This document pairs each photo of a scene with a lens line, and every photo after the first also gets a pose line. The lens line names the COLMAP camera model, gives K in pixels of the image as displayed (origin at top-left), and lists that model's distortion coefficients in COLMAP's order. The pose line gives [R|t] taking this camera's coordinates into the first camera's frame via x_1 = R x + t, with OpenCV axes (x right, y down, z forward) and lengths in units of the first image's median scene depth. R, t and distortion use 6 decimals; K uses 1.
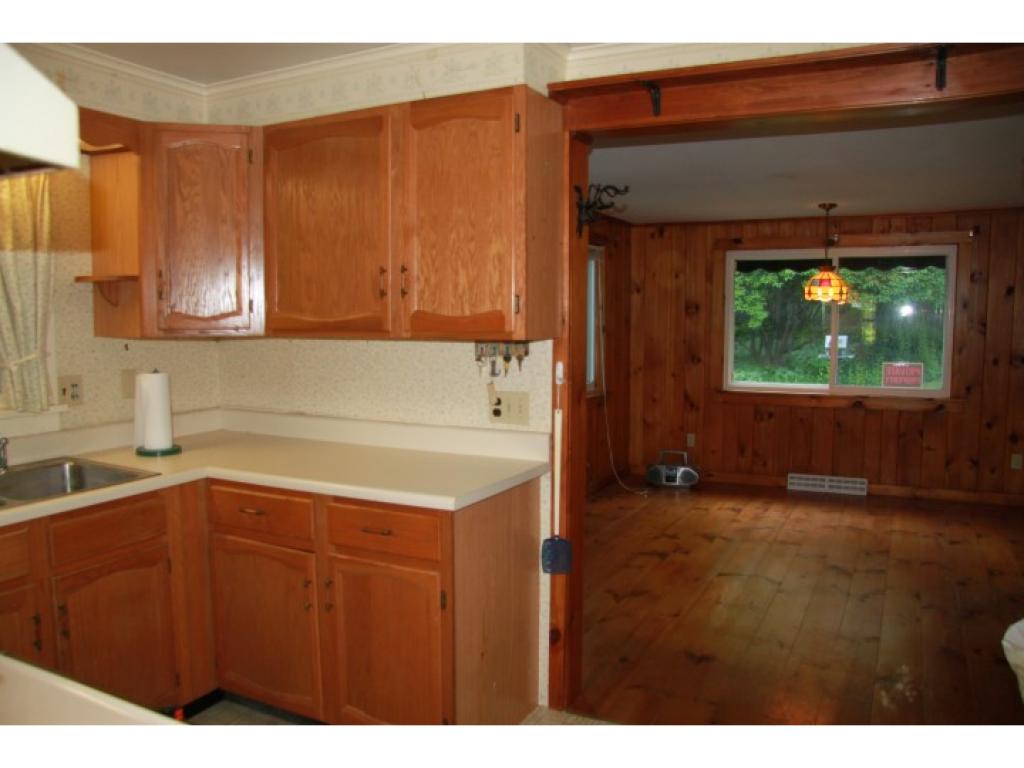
lens RADIAL K [[792.4, 0, 505.0], [0, 792.4, 396.8], [0, 0, 1]] dist [-0.164664, 0.122056]
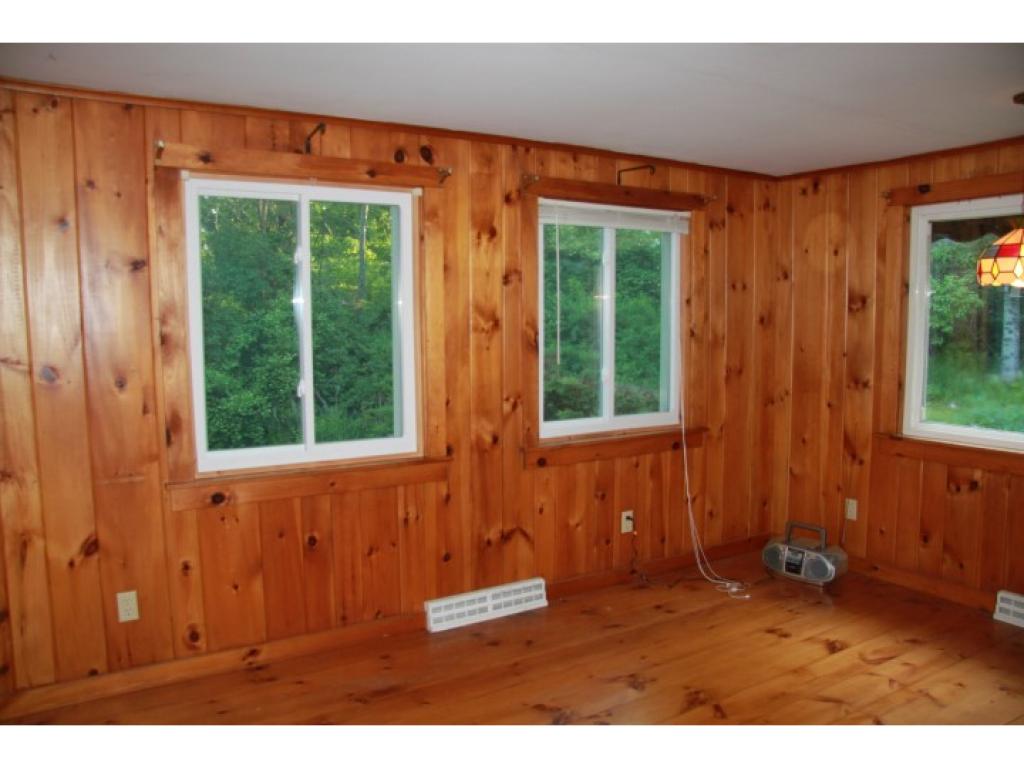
lens RADIAL K [[792.4, 0, 507.9], [0, 792.4, 392.5], [0, 0, 1]] dist [-0.164664, 0.122056]
pose [[0.861793, 0.049904, -0.504800, 0.333342], [-0.045663, 0.998741, 0.020778, -0.043111], [0.505201, 0.005145, 0.862986, 0.347084]]
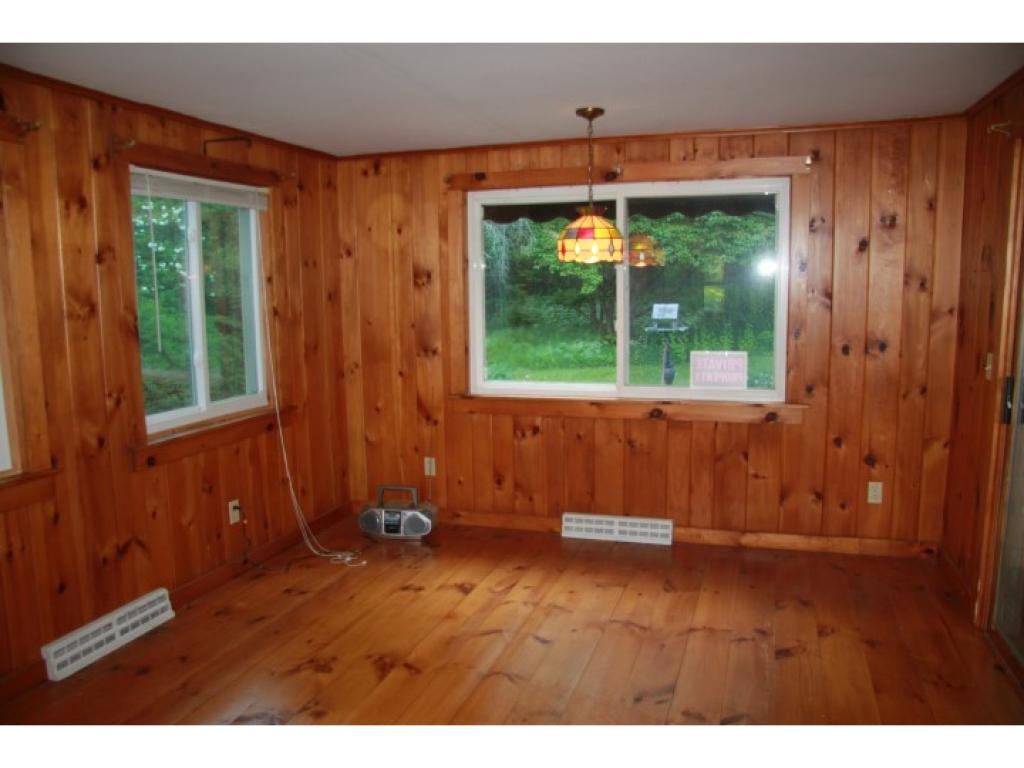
lens RADIAL K [[792.4, 0, 504.5], [0, 792.4, 390.8], [0, 0, 1]] dist [-0.164664, 0.122056]
pose [[0.987398, -0.033804, 0.154604, 0.213237], [0.028087, 0.998844, 0.039018, -0.040688], [-0.155744, -0.034184, 0.987206, 0.323752]]
